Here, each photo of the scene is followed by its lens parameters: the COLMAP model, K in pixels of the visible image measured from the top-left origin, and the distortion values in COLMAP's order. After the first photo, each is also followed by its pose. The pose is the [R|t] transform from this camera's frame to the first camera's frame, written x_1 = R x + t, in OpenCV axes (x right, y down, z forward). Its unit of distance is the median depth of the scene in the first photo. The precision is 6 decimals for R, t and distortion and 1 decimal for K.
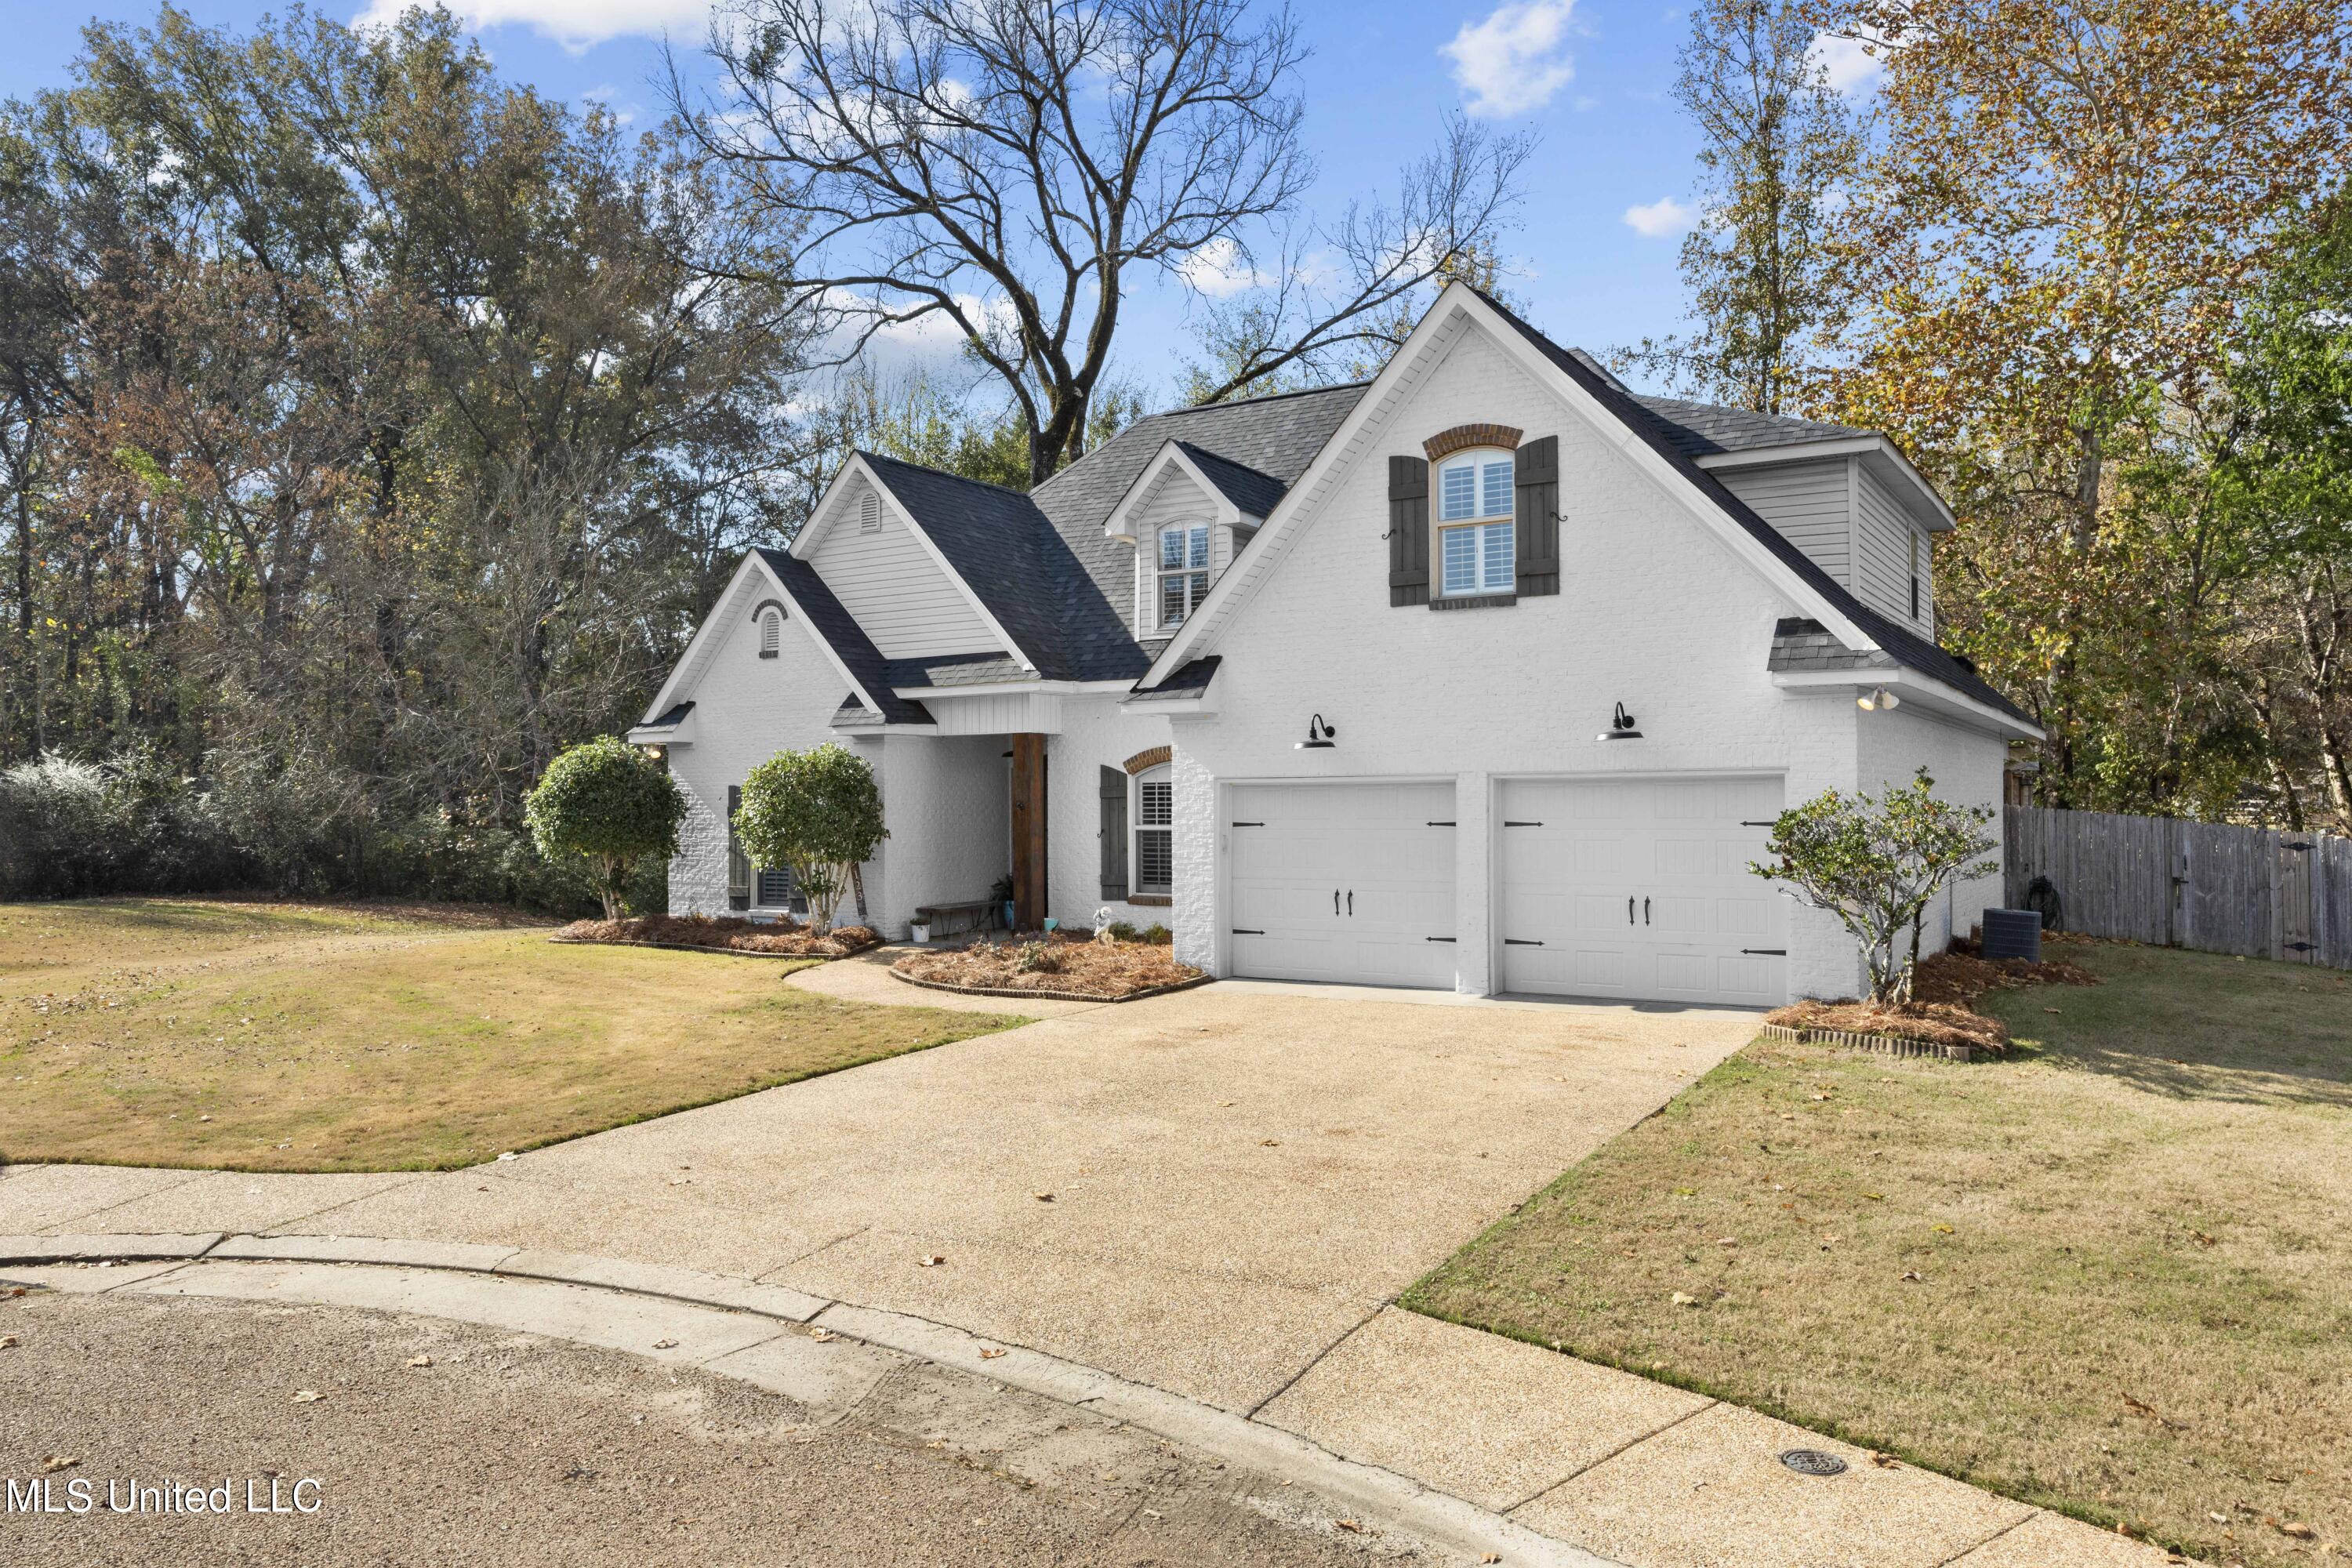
lens RADIAL K [[1683.9, 0, 1177.5], [0, 1683.9, 788.1], [0, 0, 1]] dist [0.002590, 0.000088]
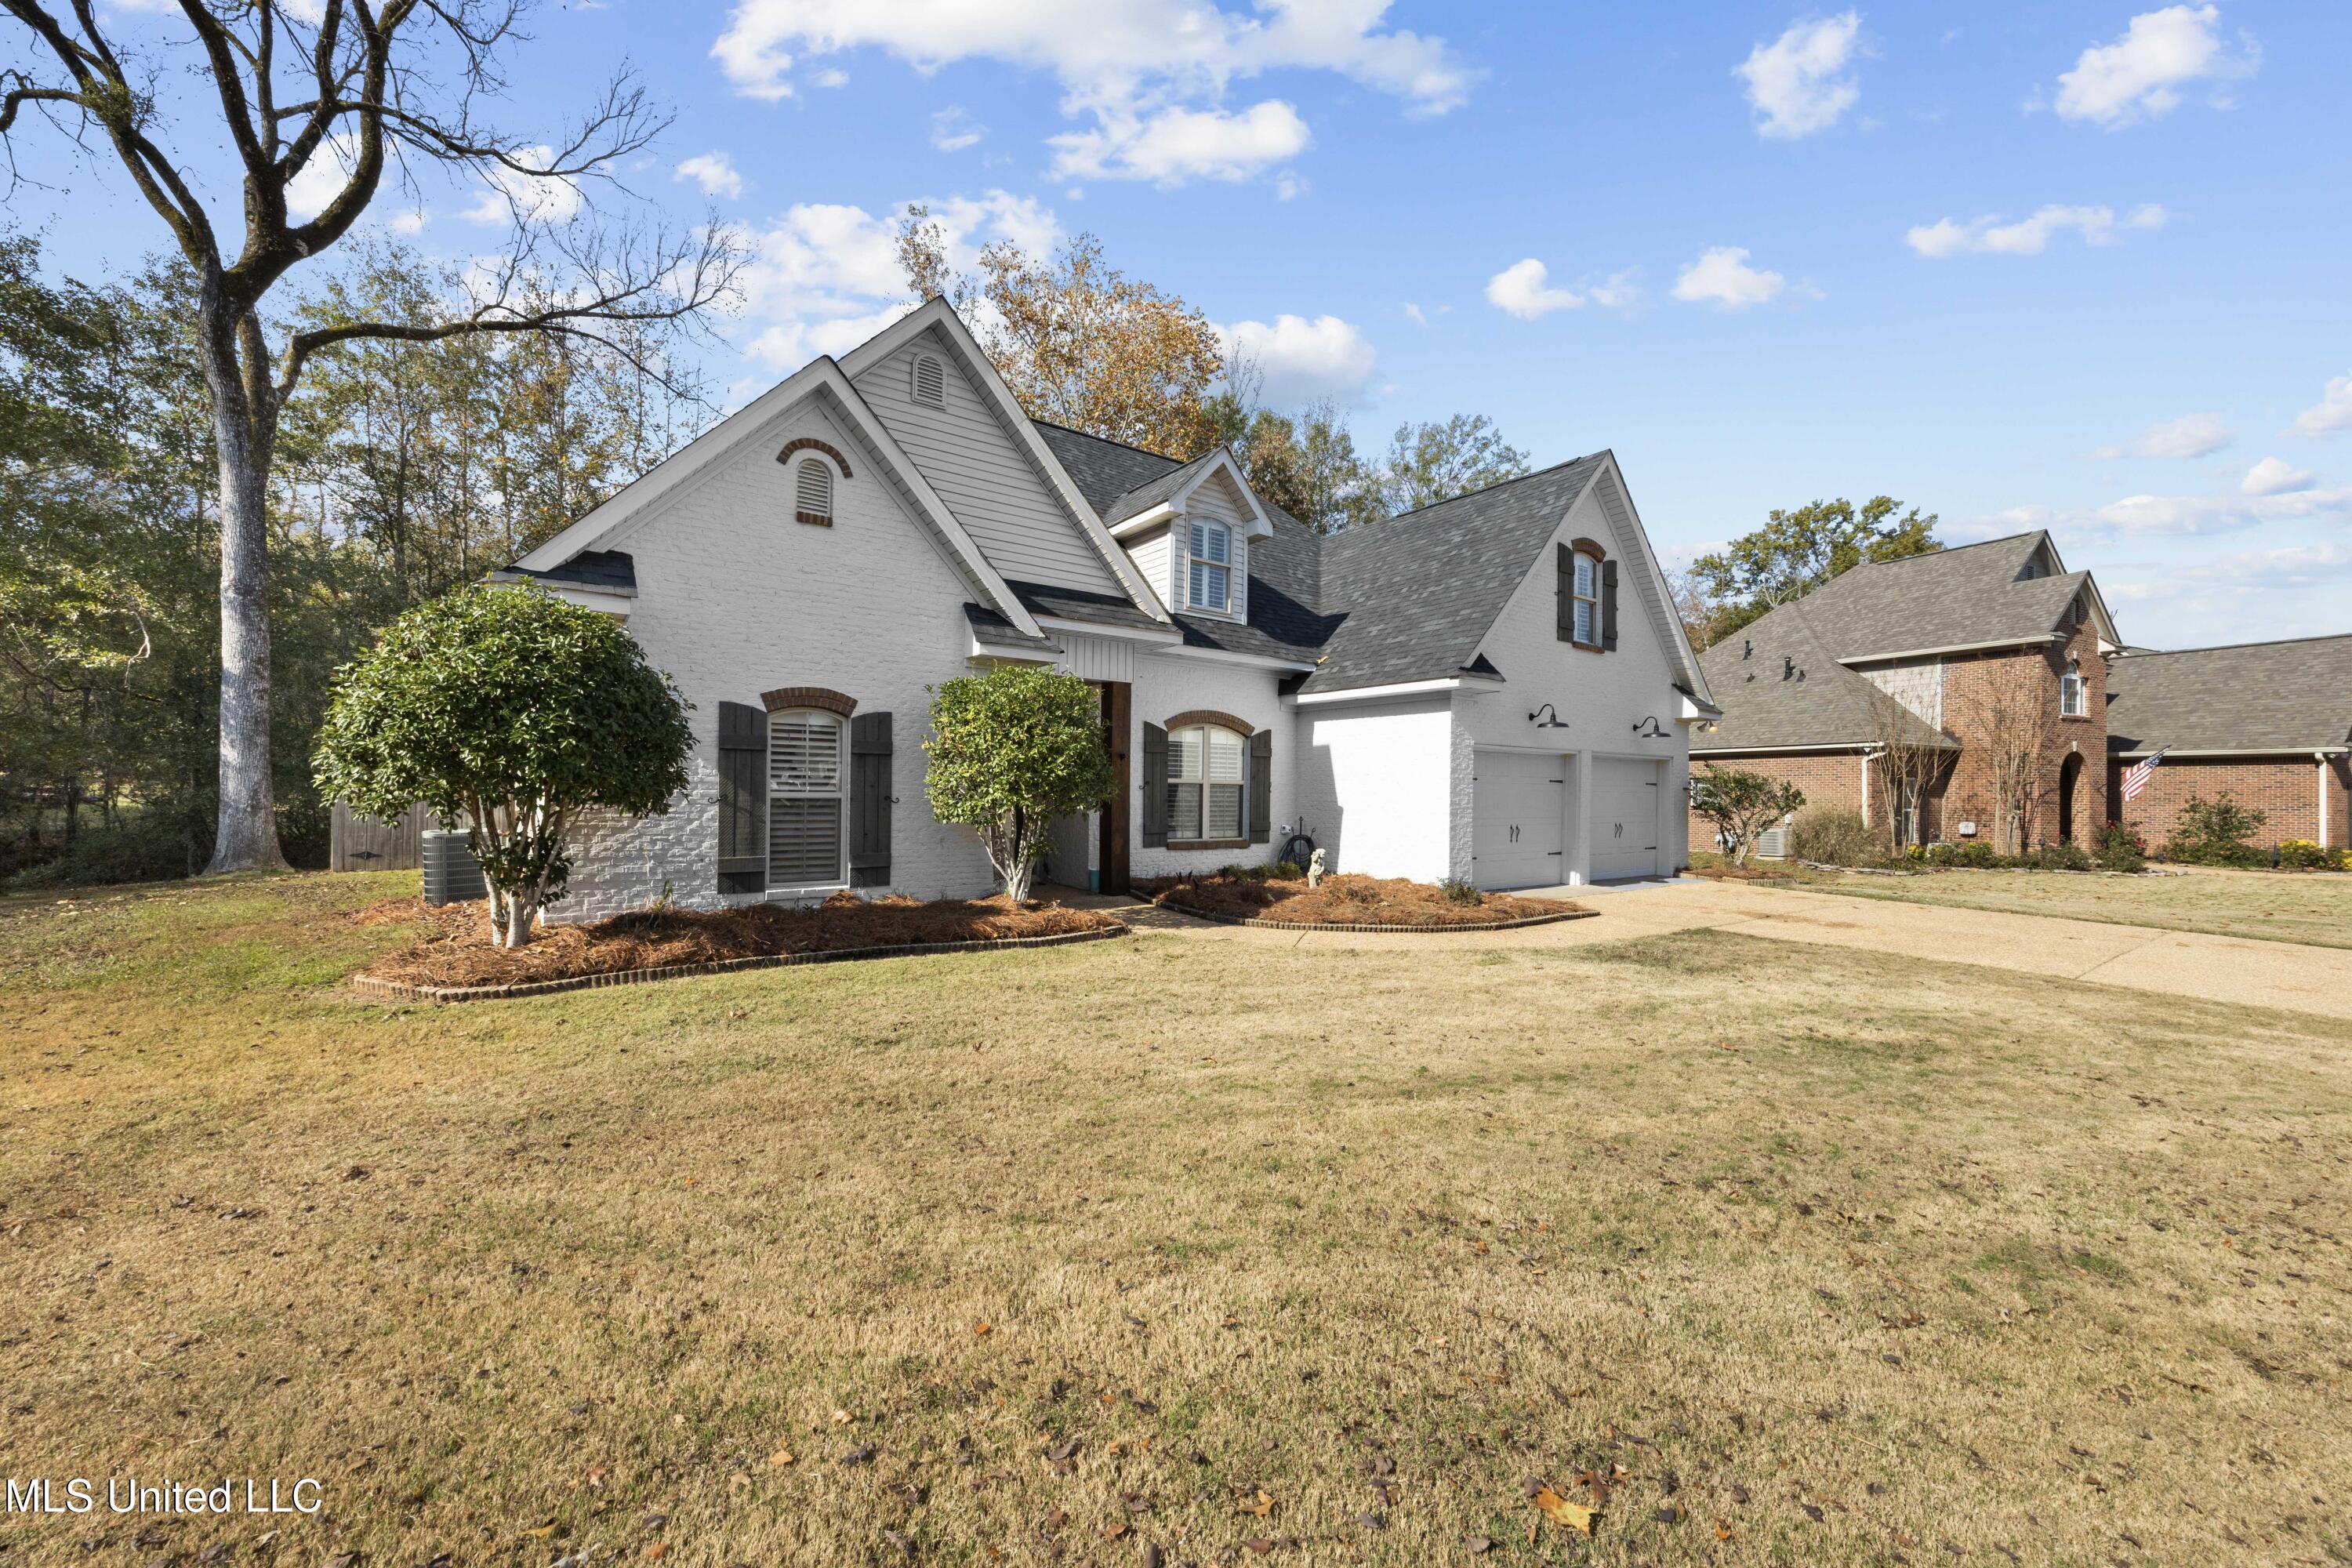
lens RADIAL K [[906.5, 0, 1178.2], [0, 906.5, 792.3], [0, 0, 1]] dist [0.001727, 0.000113]
pose [[0.342625, 0.007289, 0.939444, -0.540848], [-0.028335, 0.999595, 0.002578, 0.027737], [-0.939045, -0.027502, 0.342693, 0.727197]]
